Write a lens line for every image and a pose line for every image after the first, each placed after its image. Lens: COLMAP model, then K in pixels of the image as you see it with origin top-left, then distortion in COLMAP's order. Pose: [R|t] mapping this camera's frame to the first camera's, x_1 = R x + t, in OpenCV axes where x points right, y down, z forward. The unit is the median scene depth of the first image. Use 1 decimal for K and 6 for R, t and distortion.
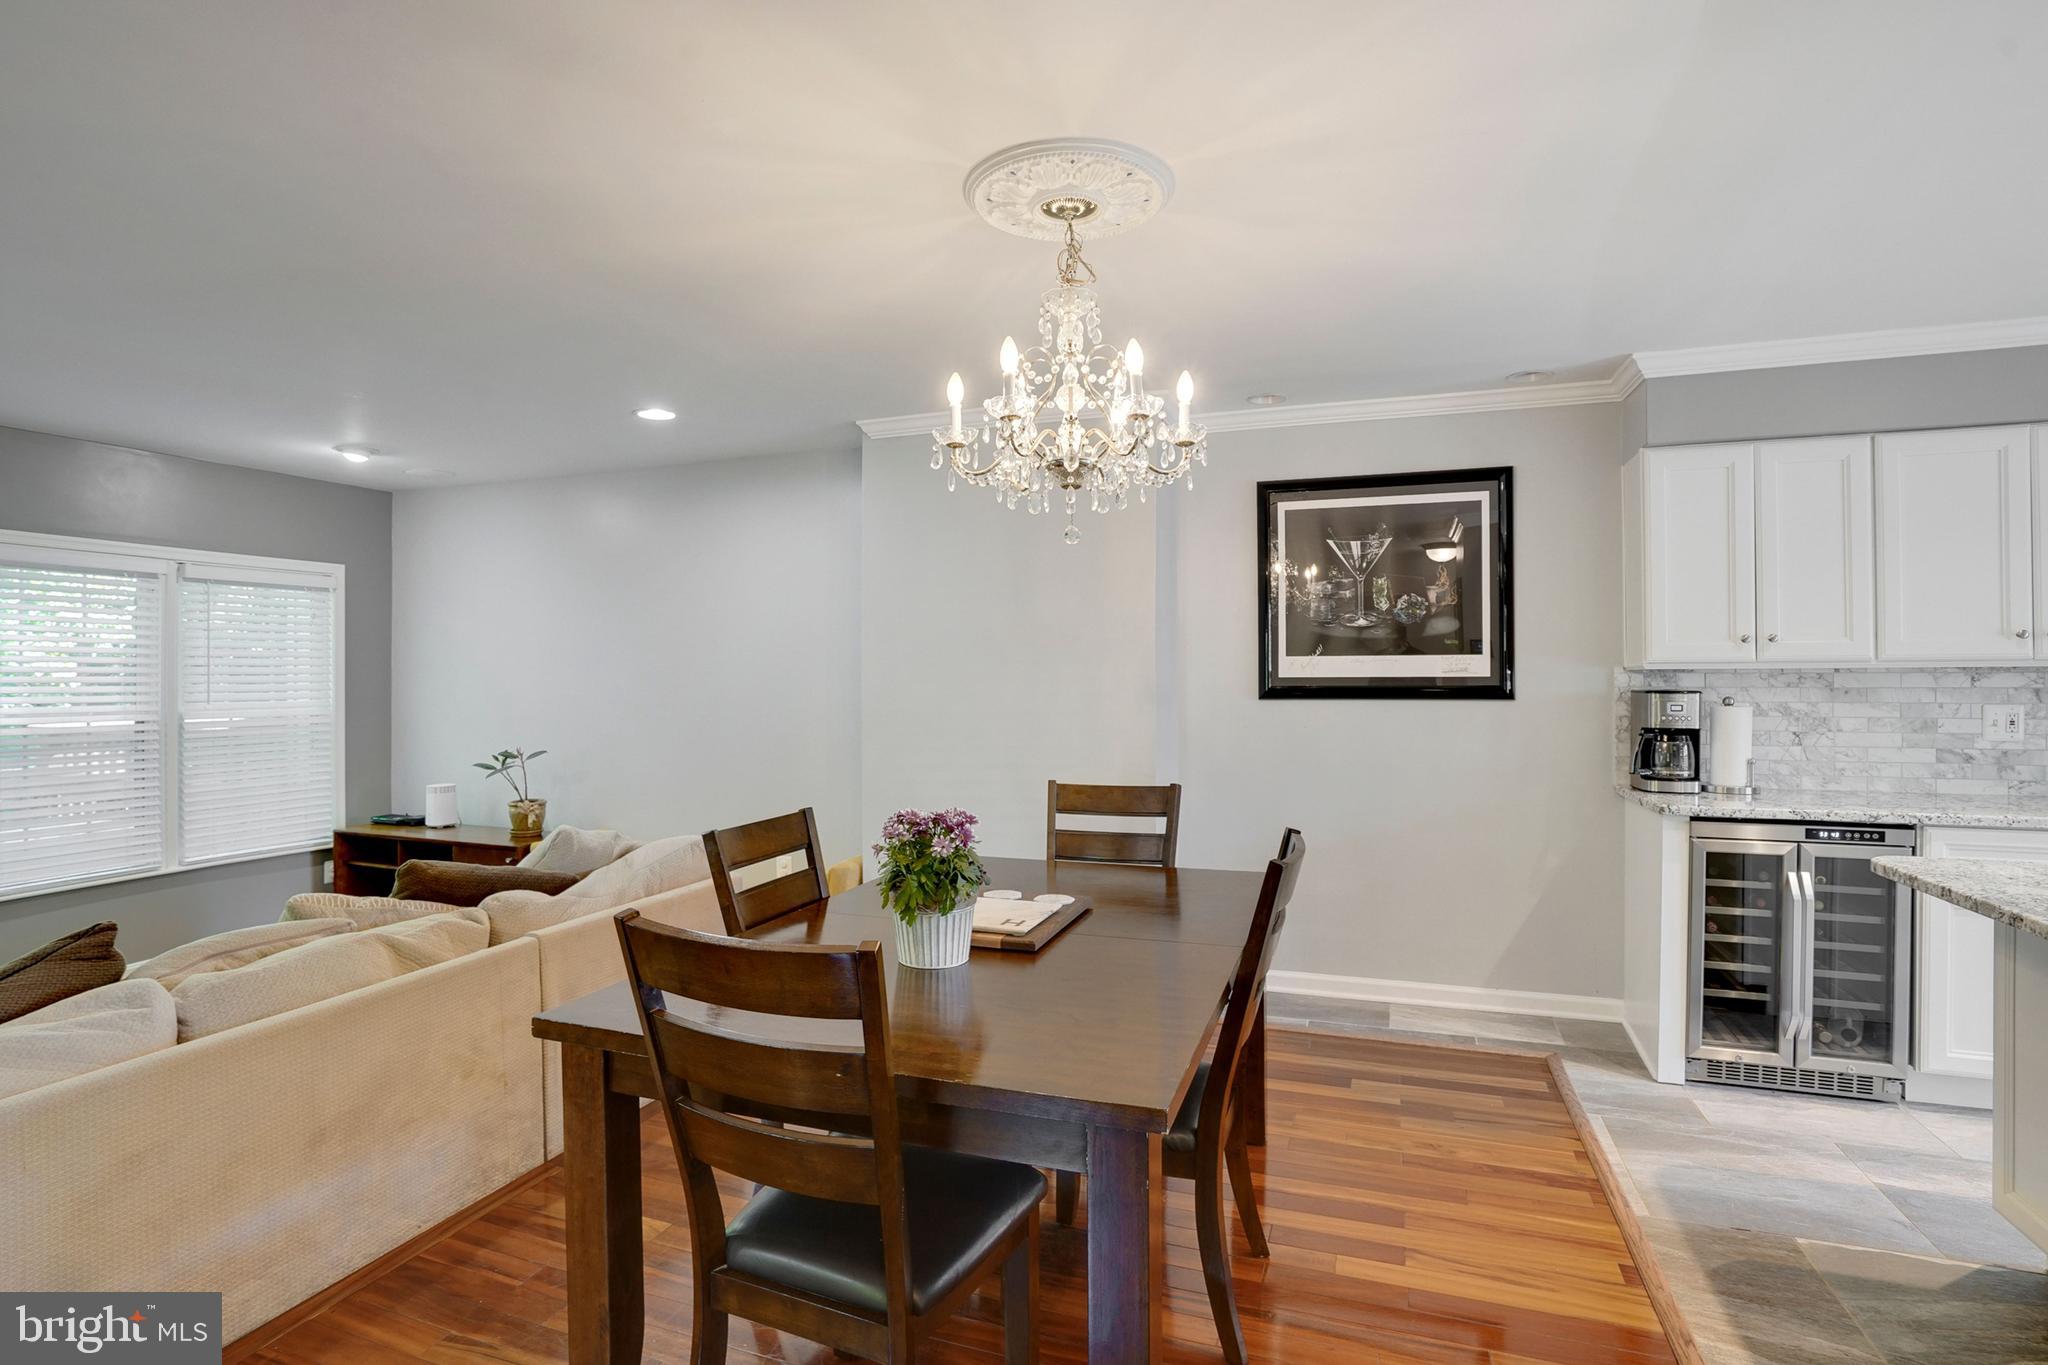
lens RADIAL K [[990.0, 0, 1024.0], [0, 990.0, 682.5], [0, 0, 1]] dist [-0.041988, 0.014201]
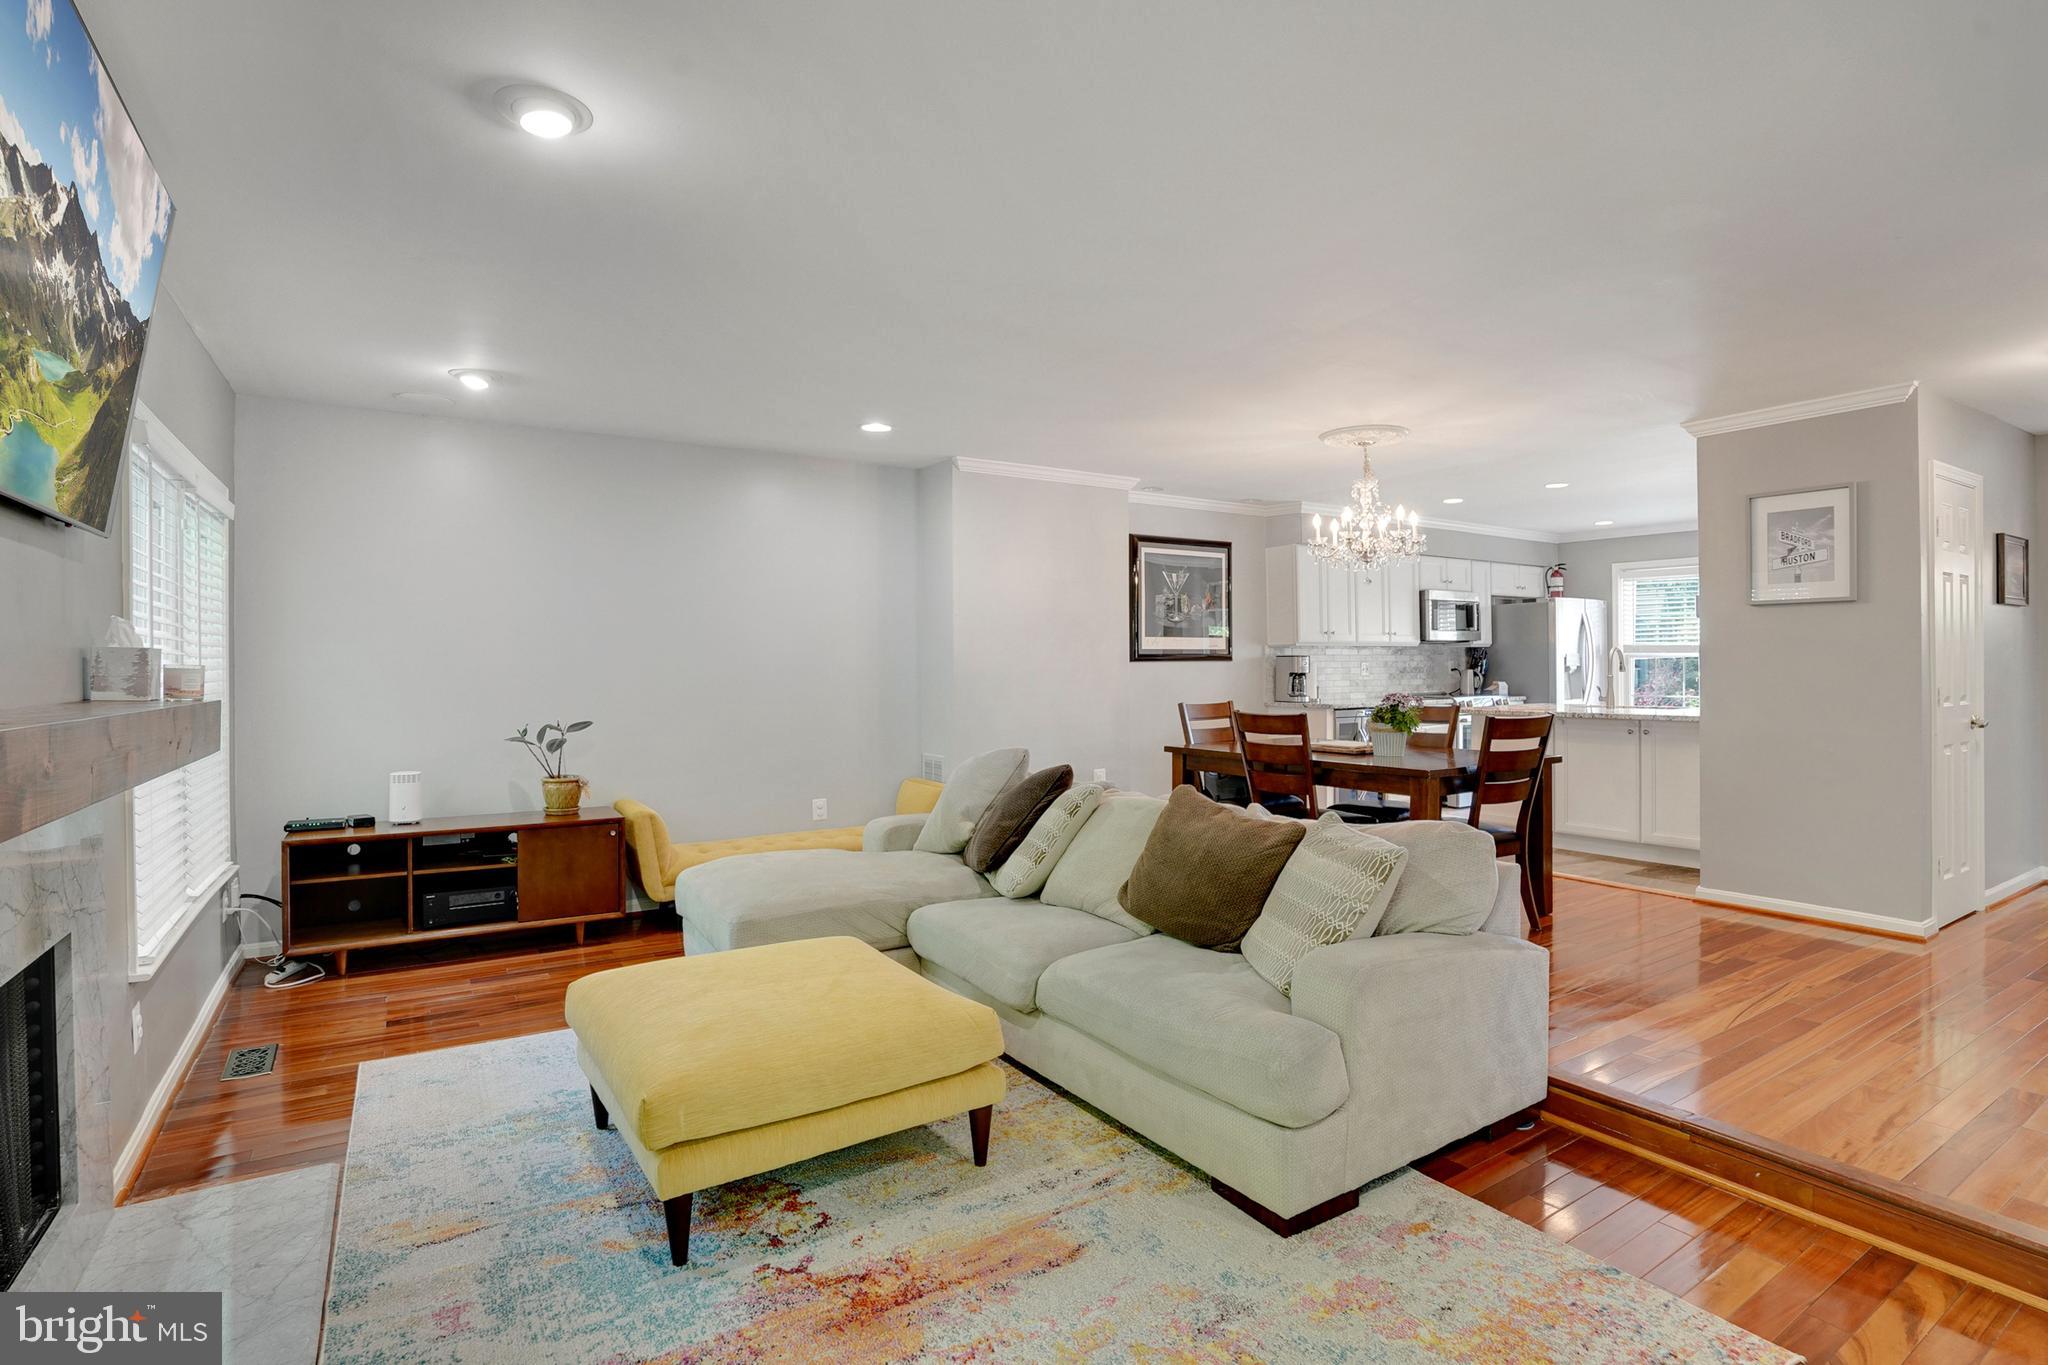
lens RADIAL K [[997.6, 0, 1024.0], [0, 997.6, 682.5], [0, 0, 1]] dist [-0.077719, 0.038012]
pose [[0.616039, -0.015353, 0.787566, -2.312609], [0.006550, 0.999875, 0.014369, 0.048328], [-0.787688, -0.003694, 0.616063, 0.188035]]
